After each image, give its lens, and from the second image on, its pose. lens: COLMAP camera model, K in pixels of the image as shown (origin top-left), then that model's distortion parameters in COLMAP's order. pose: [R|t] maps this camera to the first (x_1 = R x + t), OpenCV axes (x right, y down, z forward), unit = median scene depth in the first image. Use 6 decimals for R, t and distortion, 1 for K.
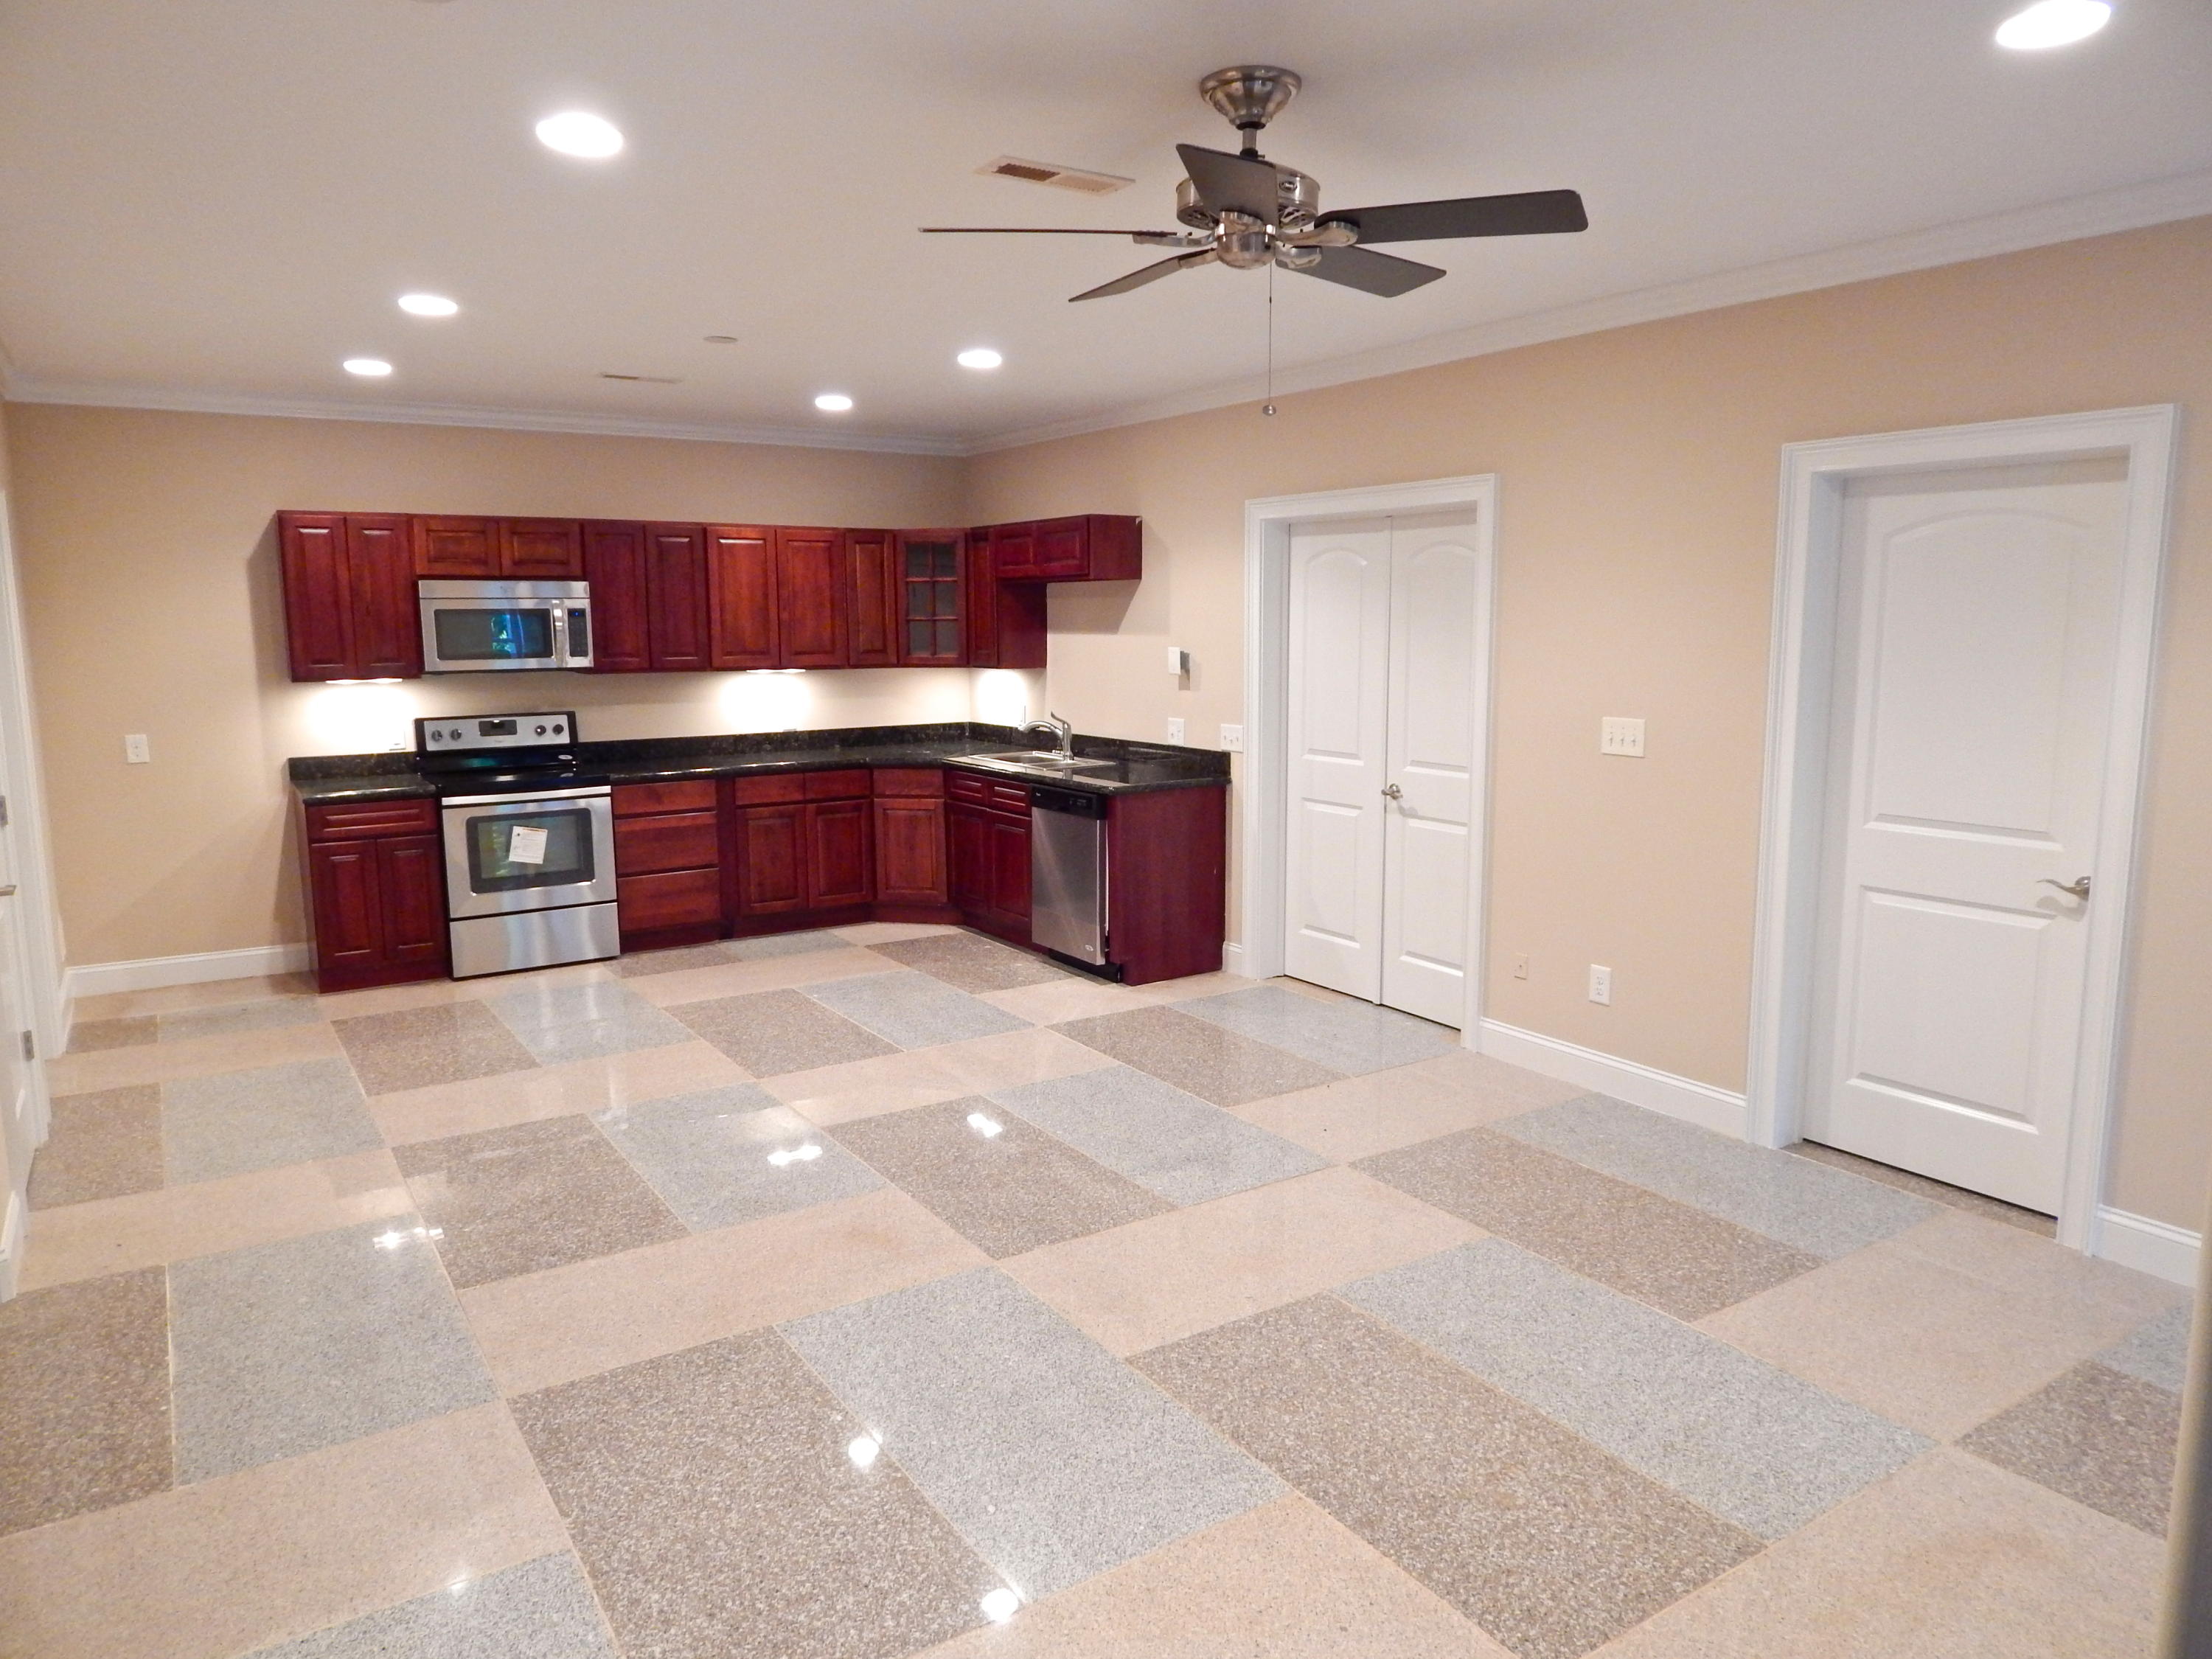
lens RADIAL K [[1485.2, 0, 1106.0], [0, 1485.2, 829.5], [0, 0, 1]] dist [0.022995, 0.002335]
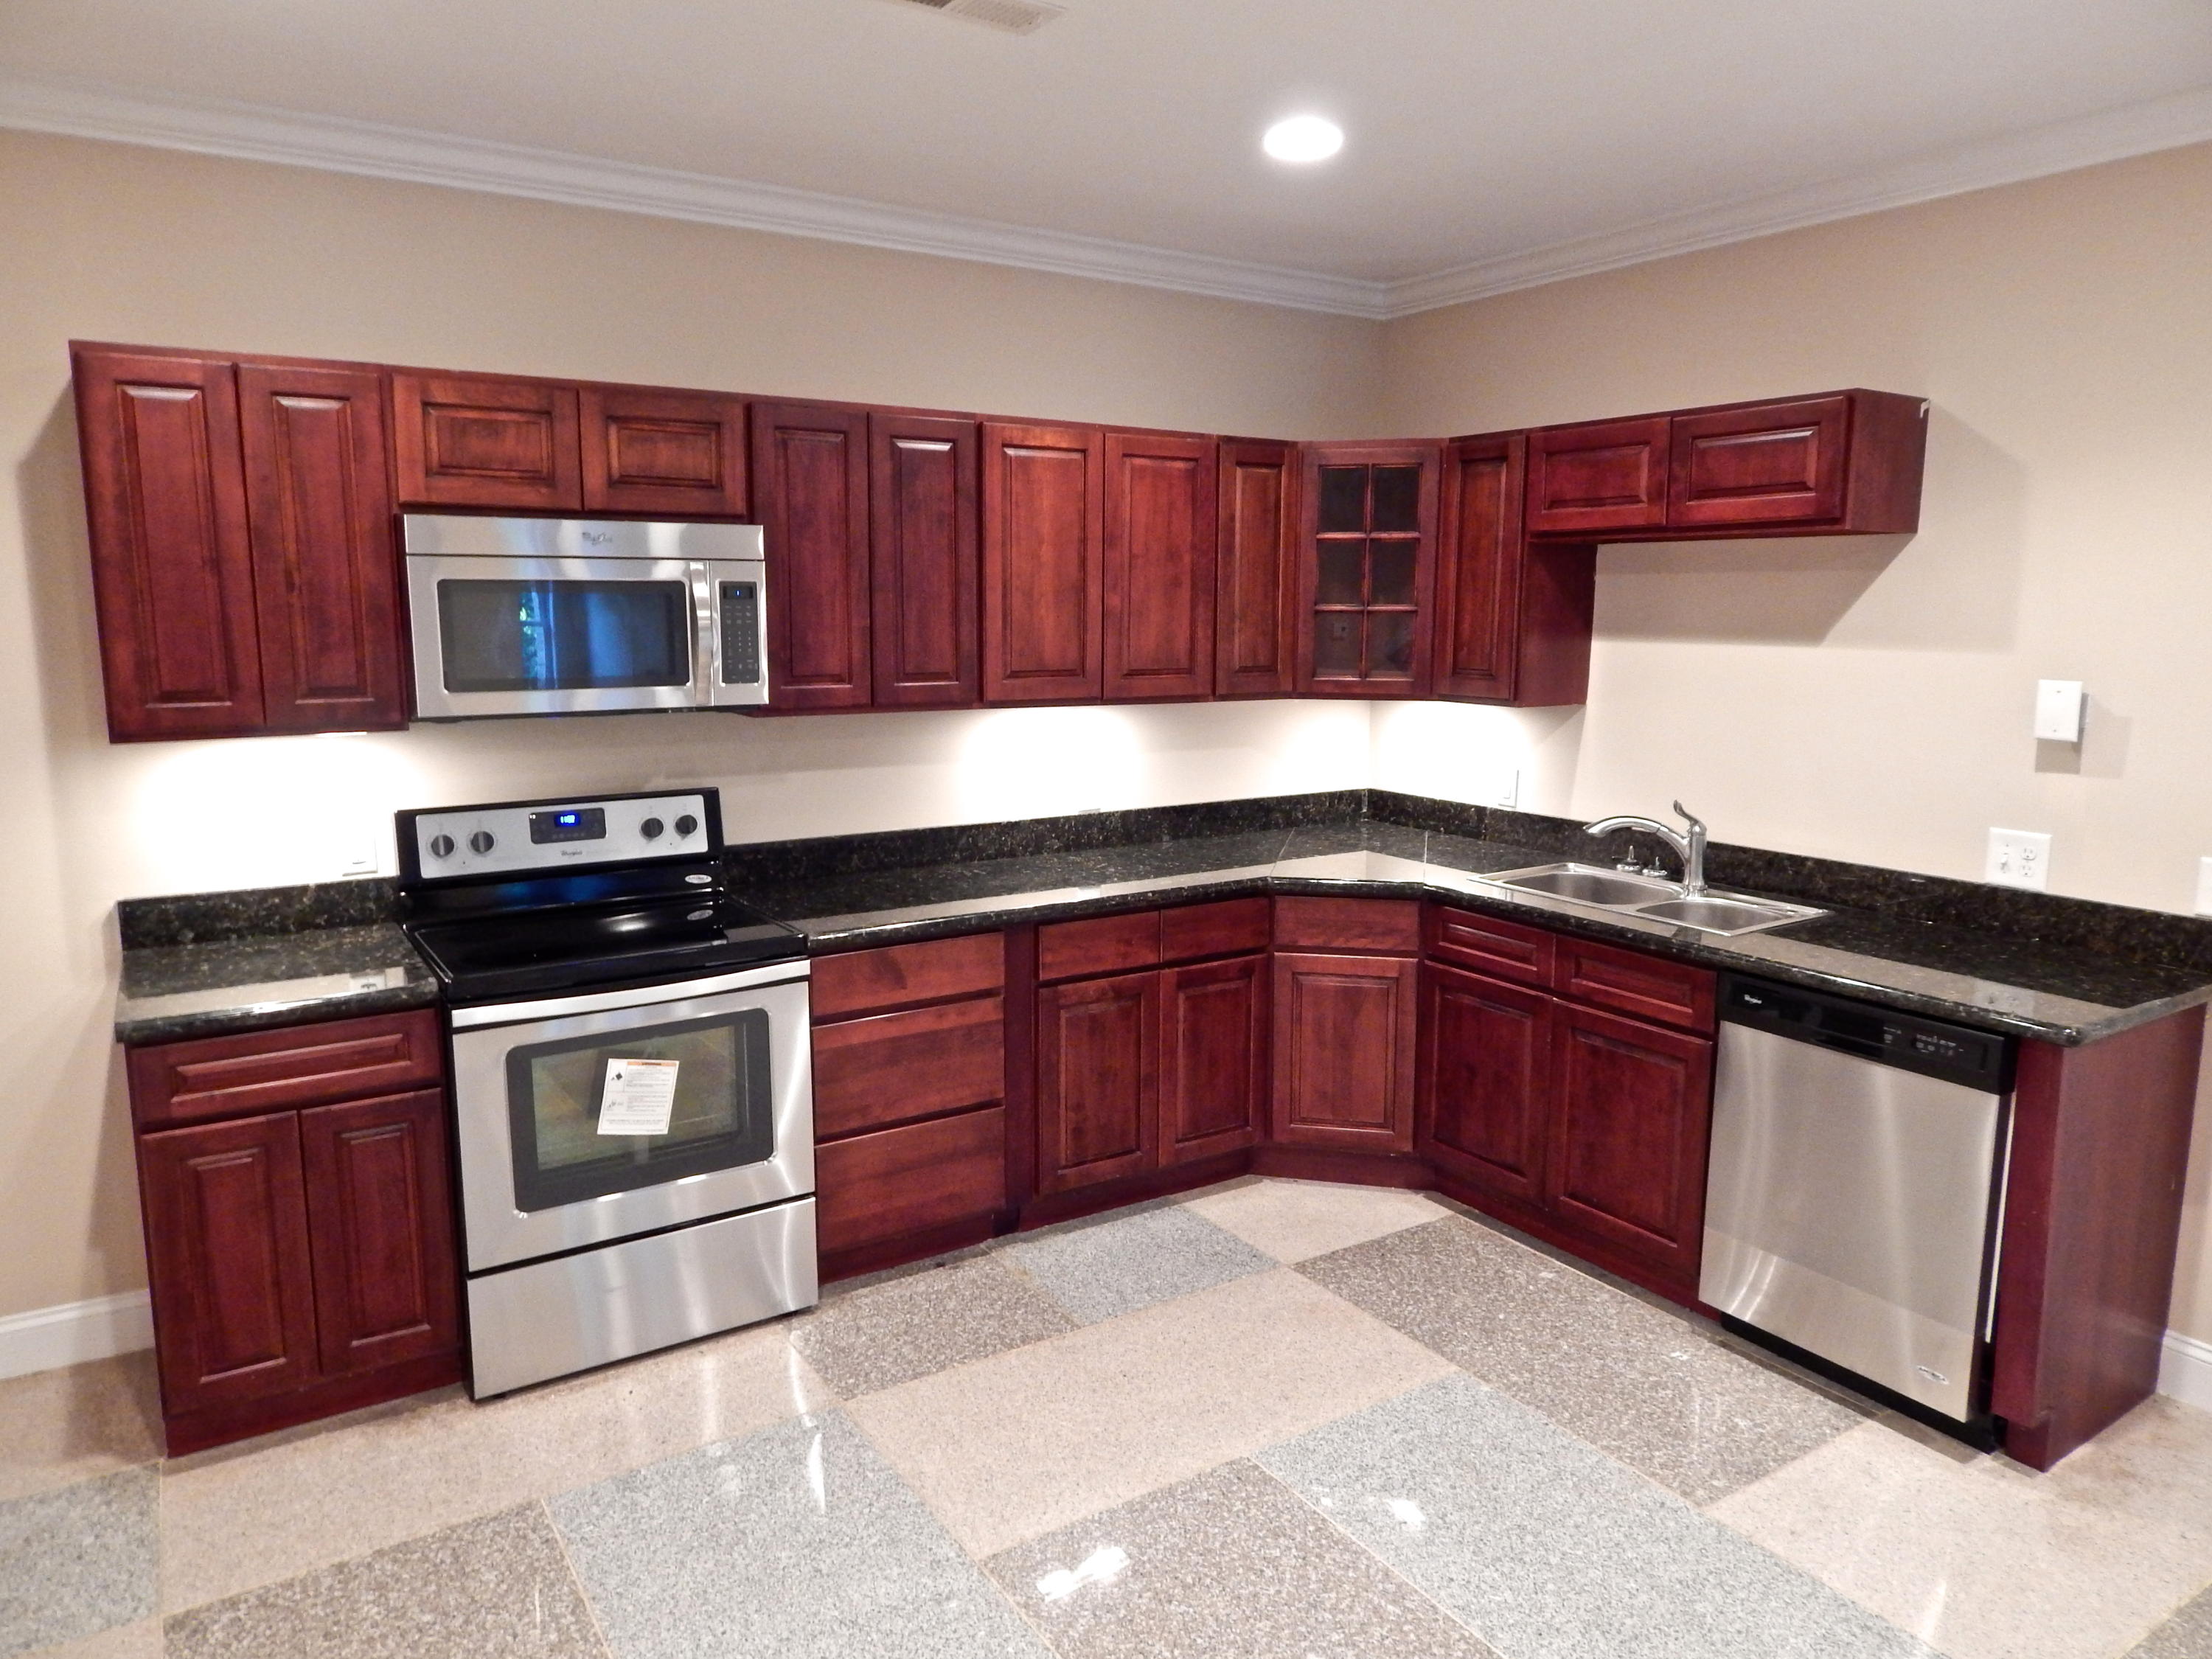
lens RADIAL K [[1456.6, 0, 1106.0], [0, 1456.6, 829.5], [0, 0, 1]] dist [0.012702, -0.001072]
pose [[0.999918, 0.012144, 0.004095, -0.233128], [-0.012199, 0.999829, 0.013875, -0.075362], [-0.003926, -0.013924, 0.999895, 0.520874]]
